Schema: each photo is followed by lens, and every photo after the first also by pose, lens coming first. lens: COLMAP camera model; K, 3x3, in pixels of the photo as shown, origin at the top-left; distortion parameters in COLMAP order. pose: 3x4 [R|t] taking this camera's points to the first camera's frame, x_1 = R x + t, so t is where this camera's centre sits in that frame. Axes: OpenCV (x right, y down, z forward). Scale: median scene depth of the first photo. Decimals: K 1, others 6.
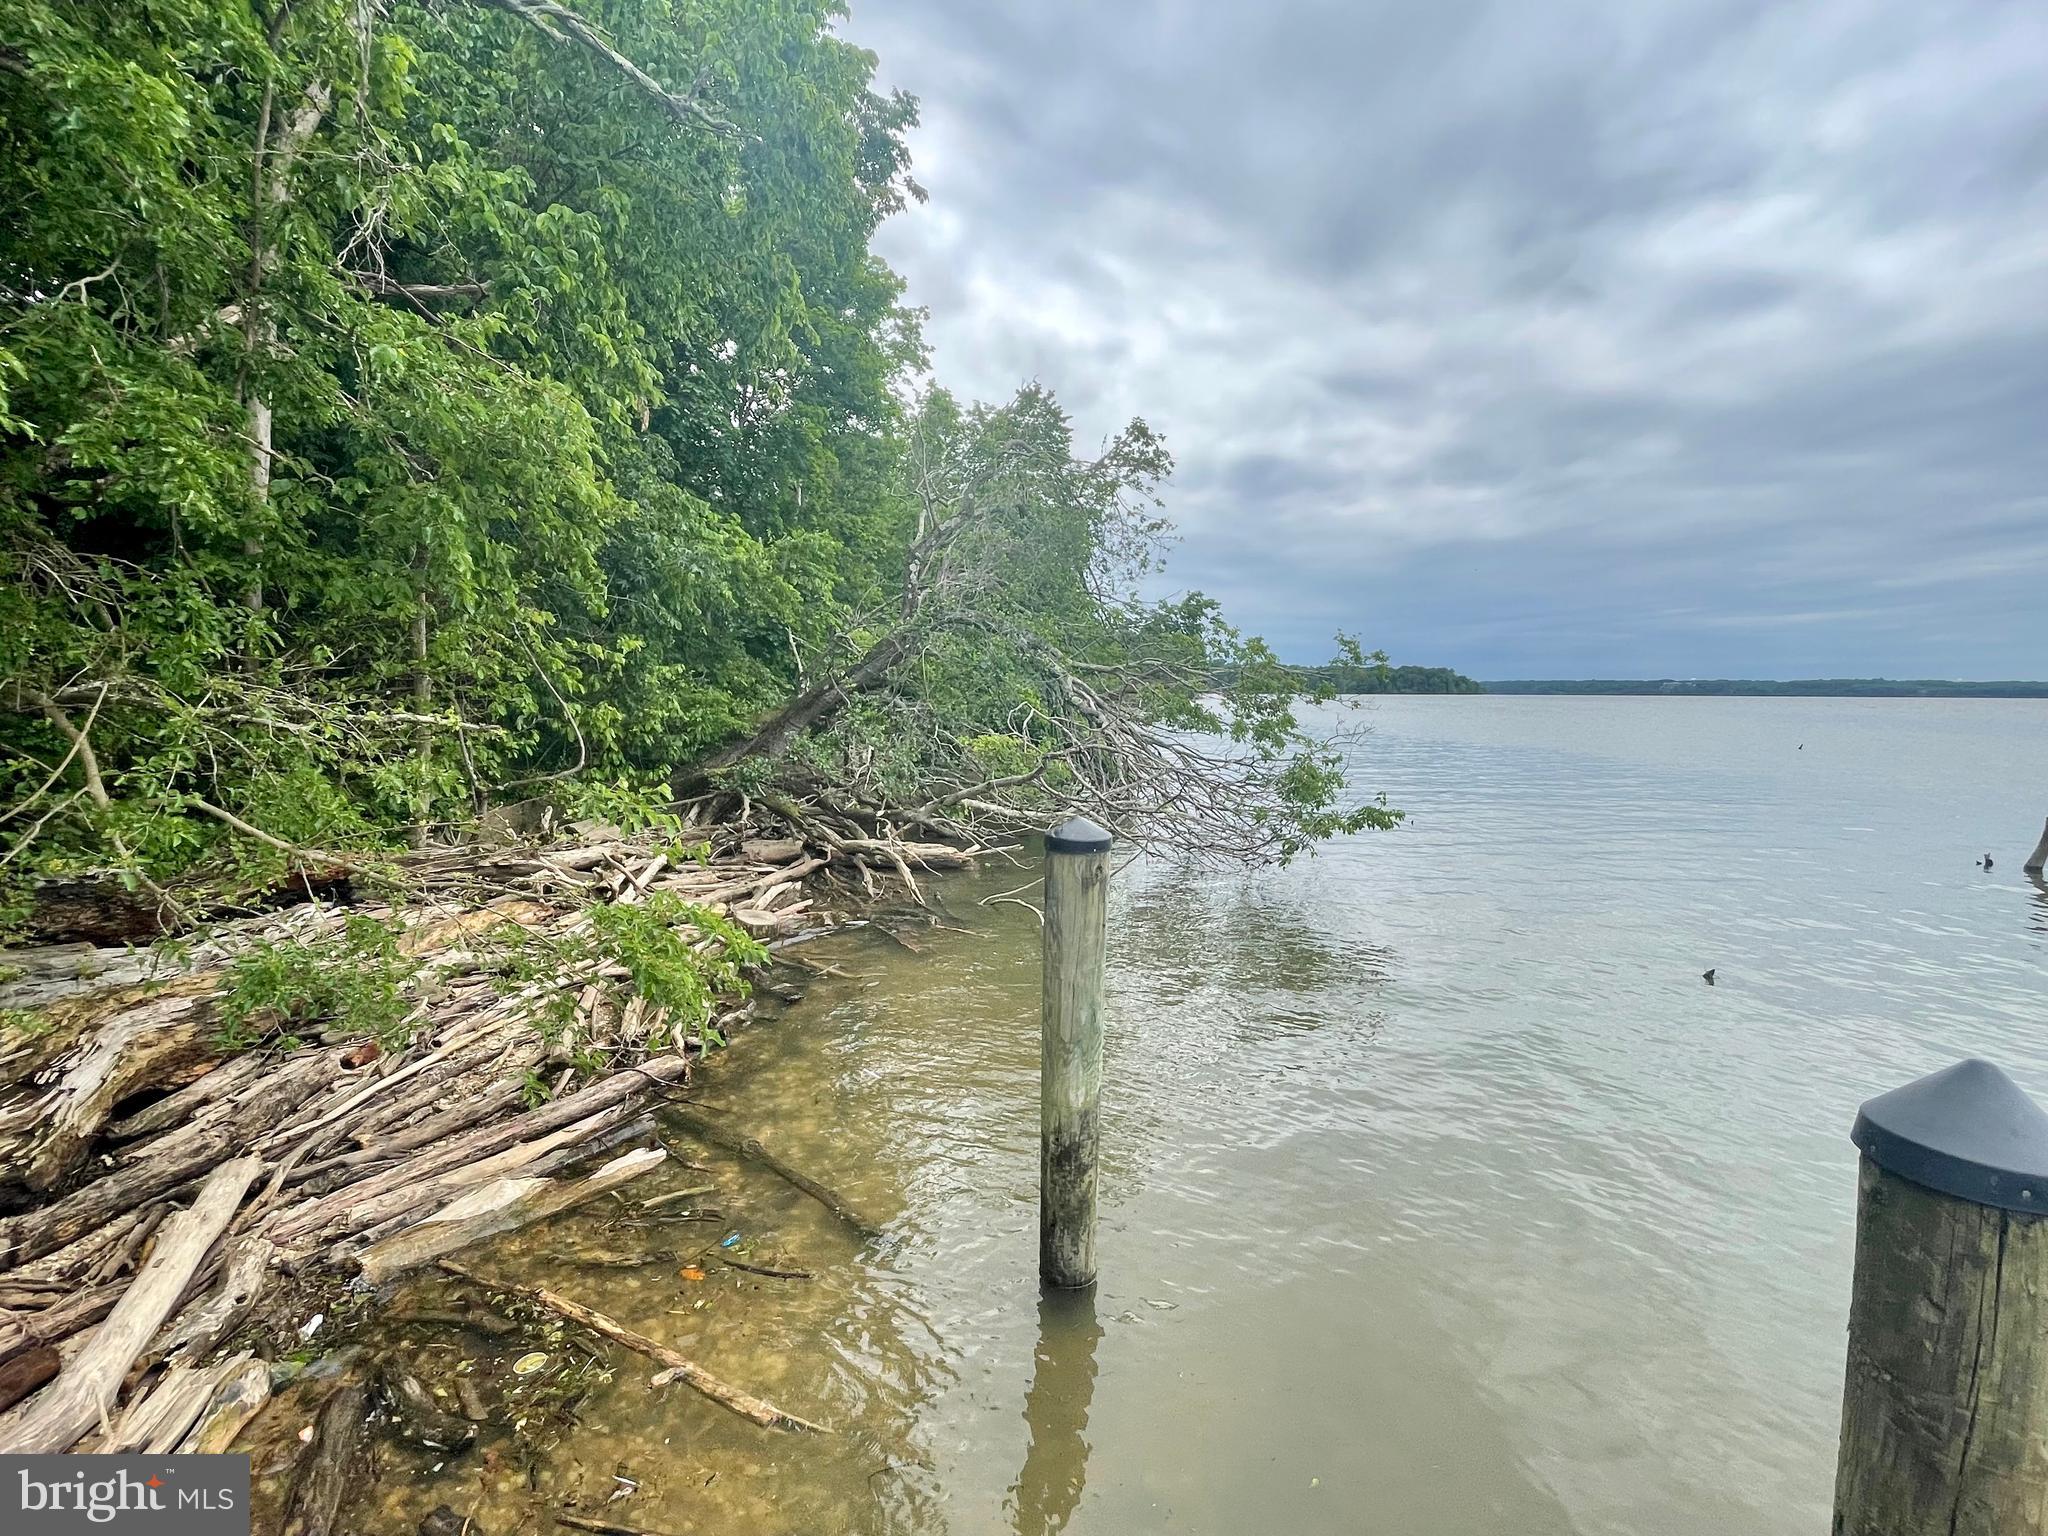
lens RADIAL K [[969.0, 0, 1024.0], [0, 969.0, 768.0], [0, 0, 1]] dist [0.001247, -0.000321]
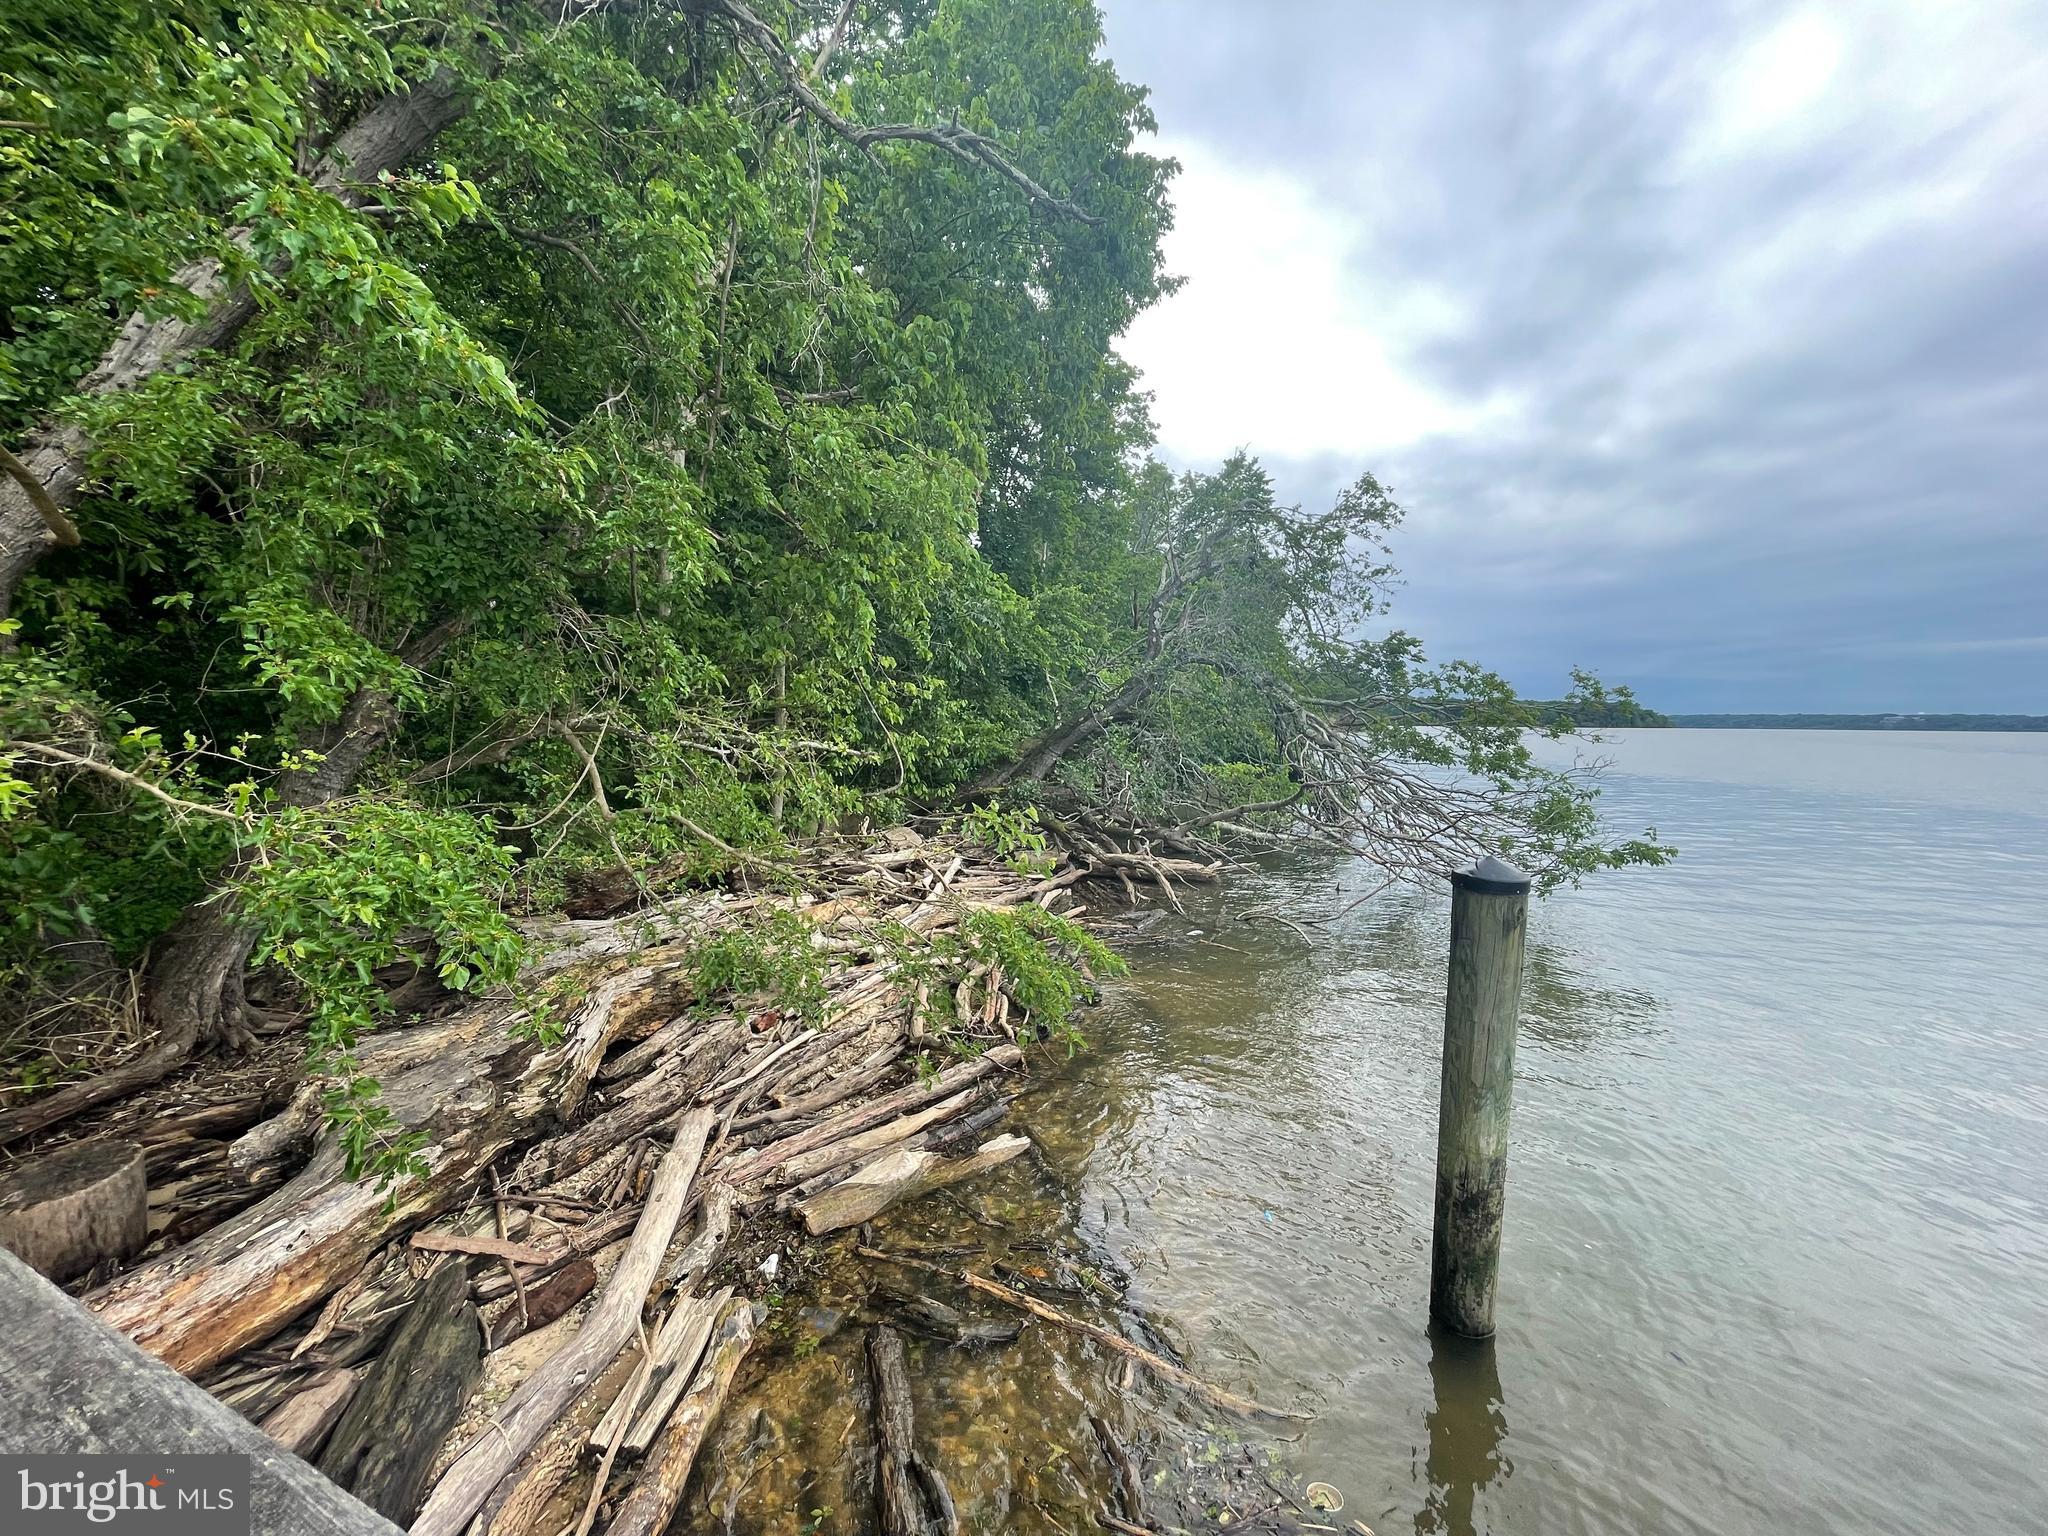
lens RADIAL K [[832.4, 0, 1024.0], [0, 832.4, 768.0], [0, 0, 1]] dist [0.001195, 0.000063]
pose [[0.976030, 0.017125, -0.216962, -0.146527], [-0.022322, 0.999519, -0.021526, -0.006416], [0.216489, 0.025853, 0.975943, 0.047172]]
